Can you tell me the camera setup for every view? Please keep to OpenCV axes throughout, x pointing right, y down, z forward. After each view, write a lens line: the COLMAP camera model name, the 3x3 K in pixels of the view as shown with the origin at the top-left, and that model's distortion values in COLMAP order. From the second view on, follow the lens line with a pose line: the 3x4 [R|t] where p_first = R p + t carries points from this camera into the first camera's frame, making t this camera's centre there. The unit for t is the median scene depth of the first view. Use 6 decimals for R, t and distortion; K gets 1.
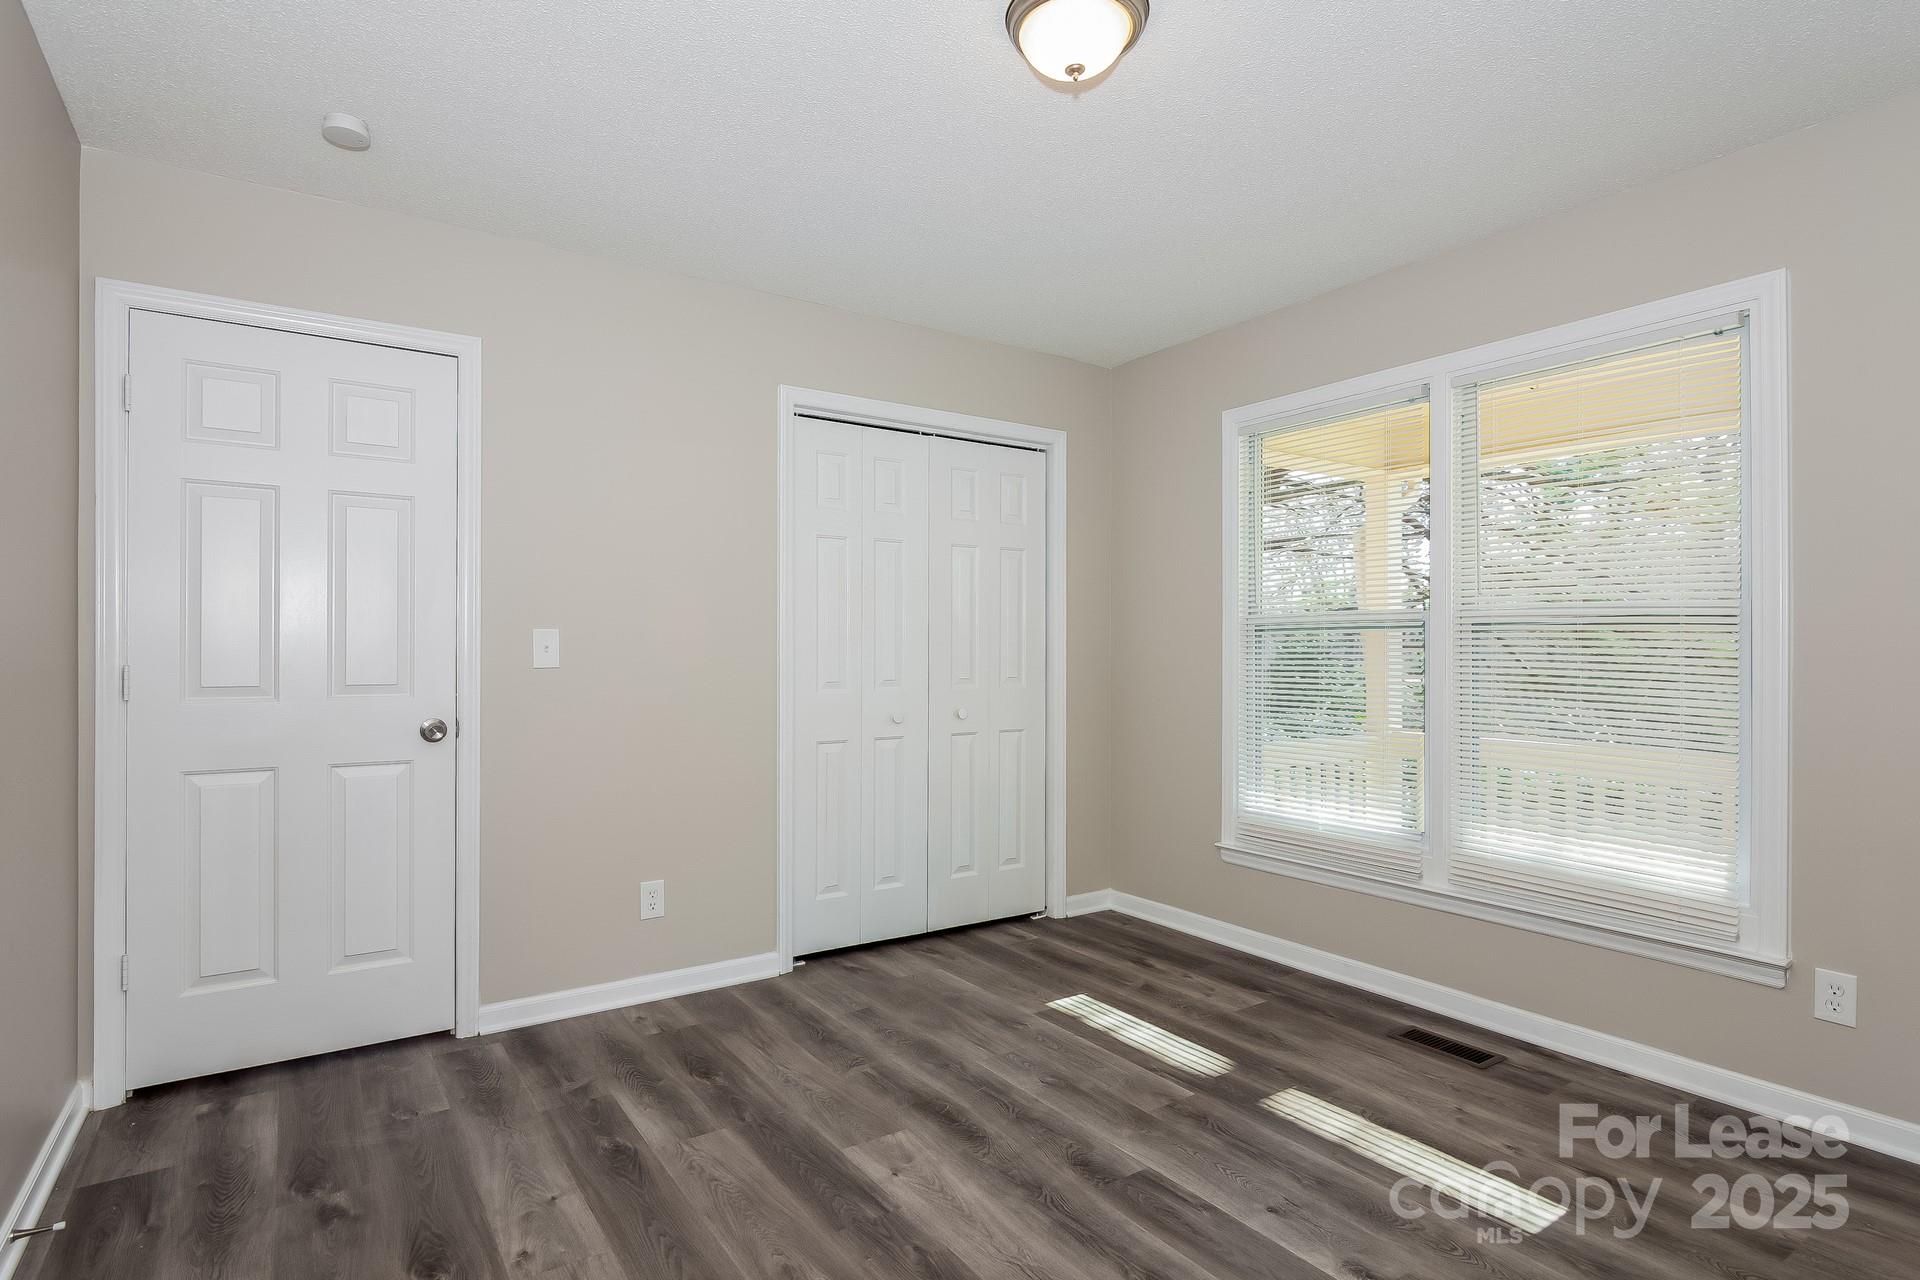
lens RADIAL K [[996.8, 0, 952.3], [0, 996.8, 652.9], [0, 0, 1]] dist [0.000231, 0.001342]
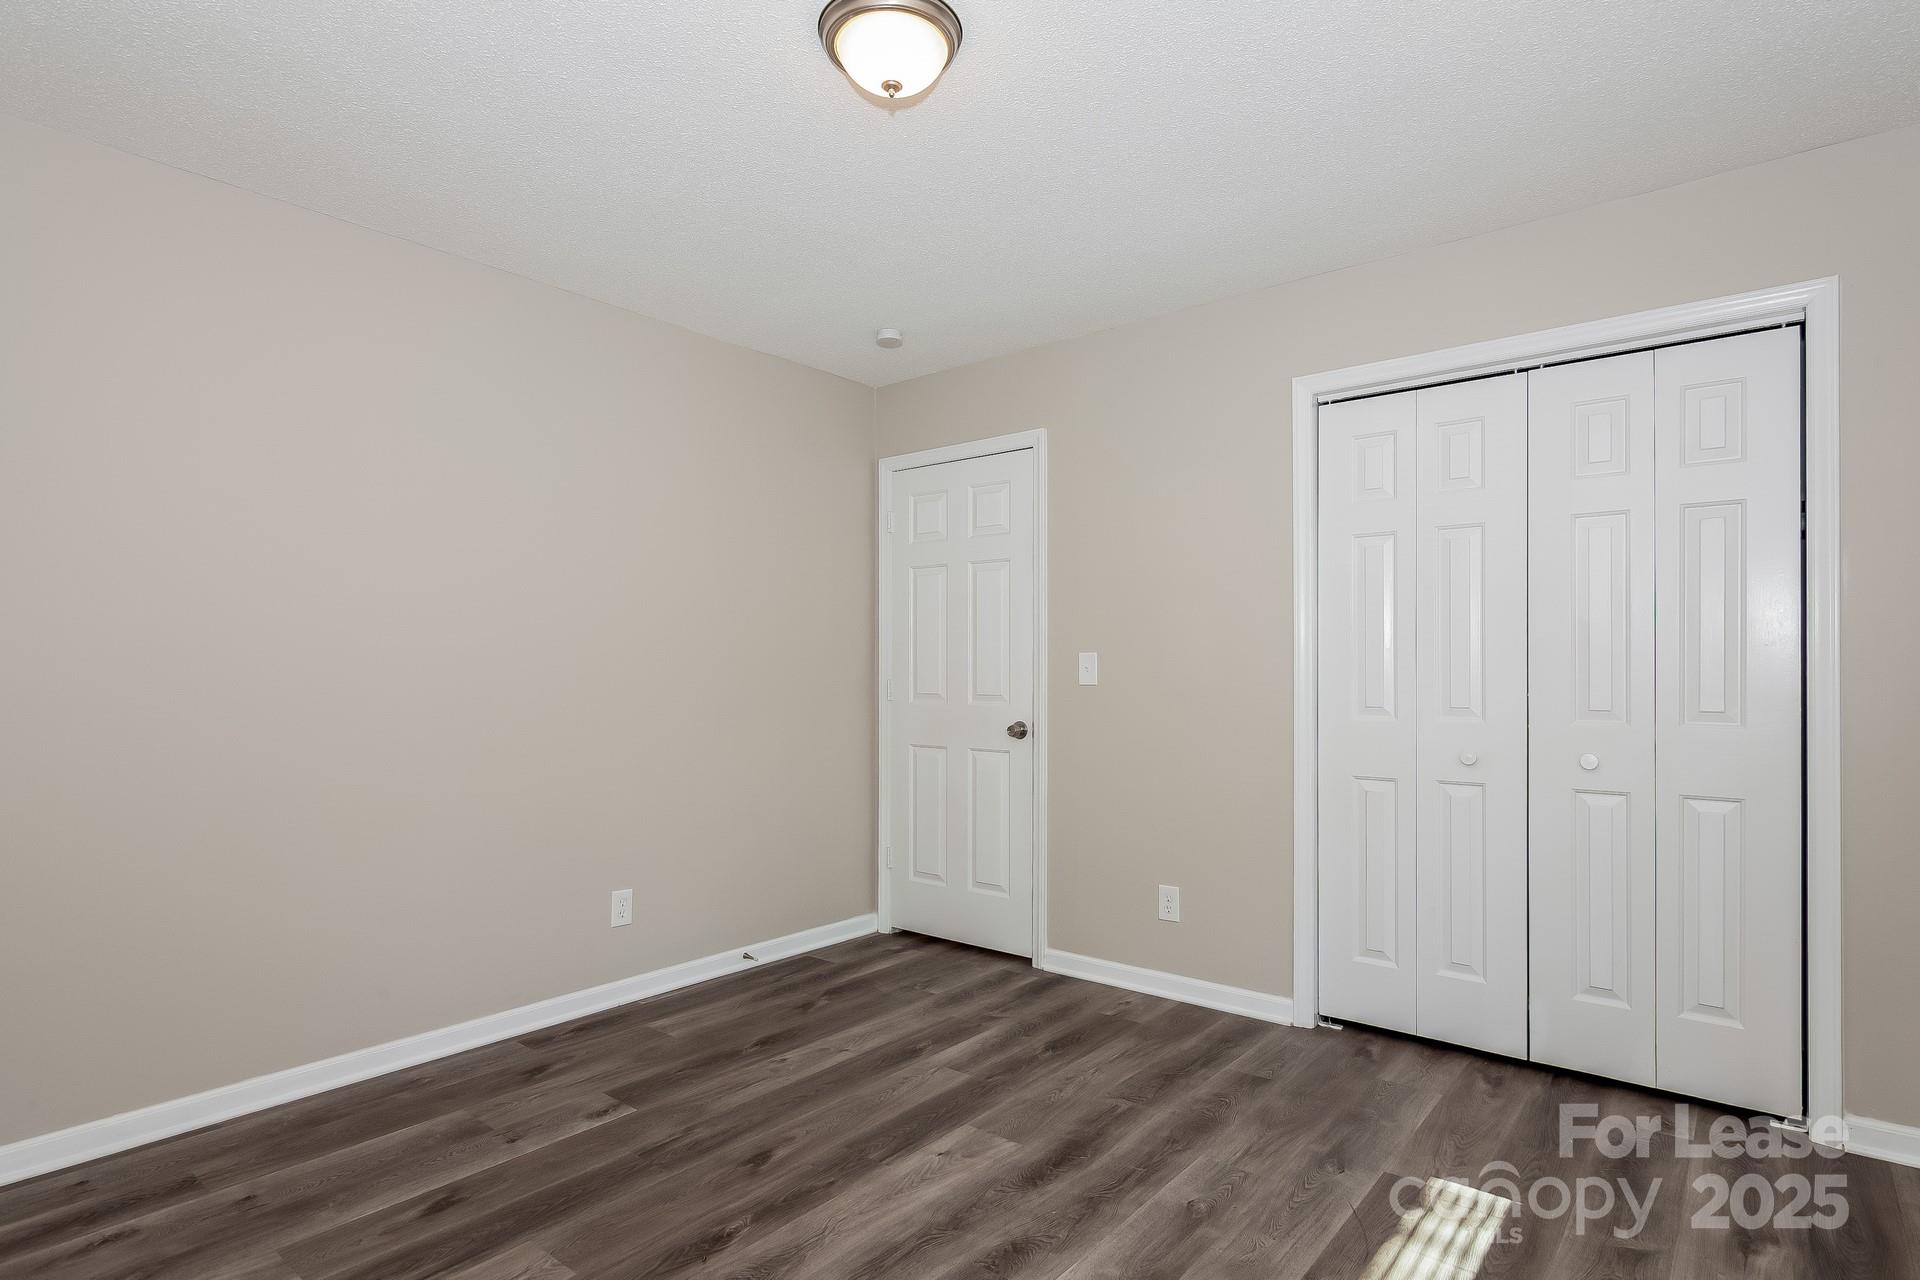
lens RADIAL K [[982.5, 0, 923.7], [0, 982.5, 664.3], [0, 0, 1]] dist [0.000943, 0.000440]
pose [[0.274586, -0.009922, -0.961511, 0.700258], [-0.001686, 0.999940, -0.010800, 0.004076], [0.961561, 0.004586, 0.274553, 0.501432]]
